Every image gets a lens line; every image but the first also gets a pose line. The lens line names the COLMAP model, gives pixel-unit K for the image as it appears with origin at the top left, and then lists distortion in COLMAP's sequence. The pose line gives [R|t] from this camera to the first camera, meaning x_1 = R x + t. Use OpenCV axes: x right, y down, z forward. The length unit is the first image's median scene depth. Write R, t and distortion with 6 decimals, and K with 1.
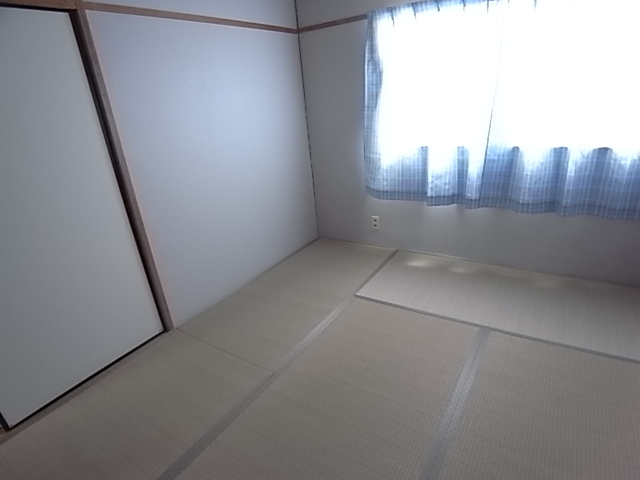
lens RADIAL K [[356.8, 0, 321.9], [0, 356.8, 239.4], [0, 0, 1]] dist [-0.059116, 0.012783]
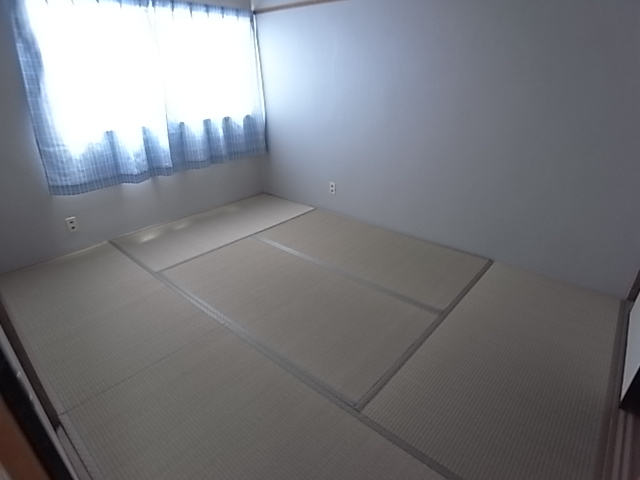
lens RADIAL K [[356.8, 0, 321.6], [0, 356.8, 241.6], [0, 0, 1]] dist [-0.059116, 0.012783]
pose [[0.142441, -0.342118, 0.928798, -0.656002], [0.360921, 0.891711, 0.273106, -0.023792], [-0.921654, 0.296321, 0.250494, 0.248747]]
